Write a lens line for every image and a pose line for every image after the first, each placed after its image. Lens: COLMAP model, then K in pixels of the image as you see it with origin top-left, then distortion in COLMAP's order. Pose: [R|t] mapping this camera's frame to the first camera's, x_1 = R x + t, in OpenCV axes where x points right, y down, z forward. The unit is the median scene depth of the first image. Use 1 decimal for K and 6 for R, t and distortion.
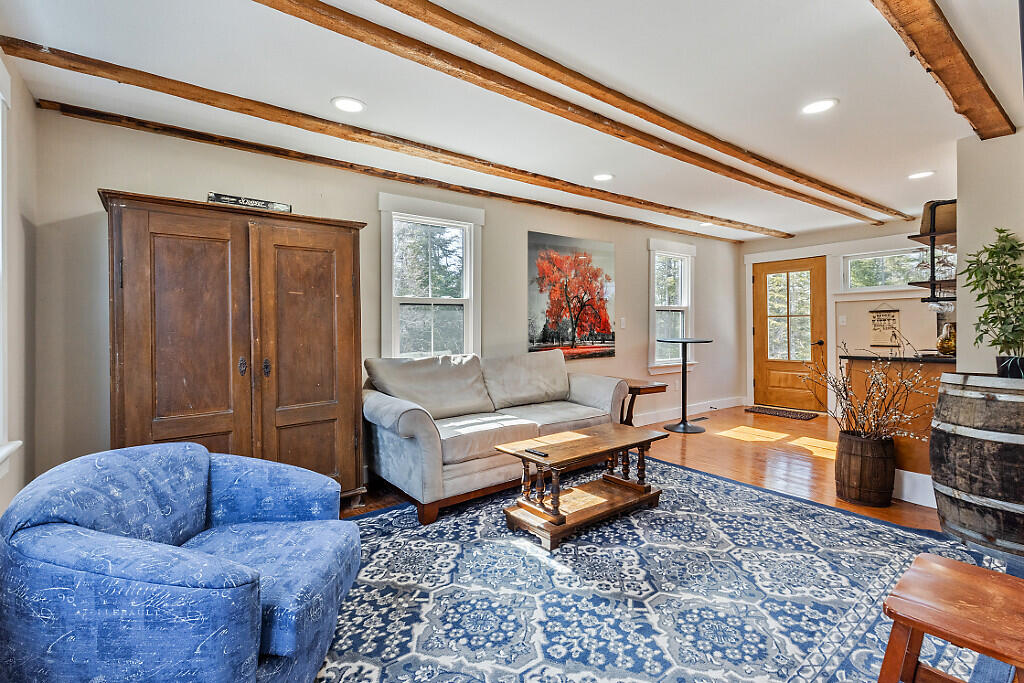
lens RADIAL K [[467.8, 0, 505.6], [0, 467.8, 326.7], [0, 0, 1]] dist [0.004369, -0.001113]
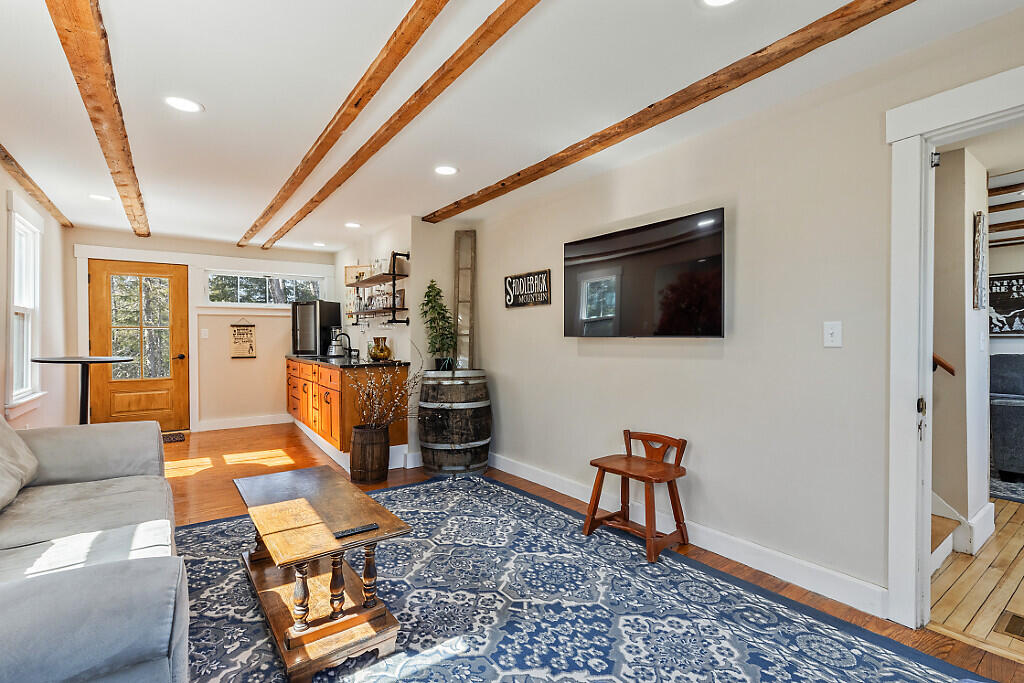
lens RADIAL K [[467.8, 0, 501.1], [0, 467.8, 343.8], [0, 0, 1]] dist [0.004369, -0.001113]
pose [[0.026701, -0.008357, 0.999609, -0.609314], [-0.001994, 0.999963, 0.008413, -0.002163], [-0.999641, -0.002218, 0.026684, 0.805241]]
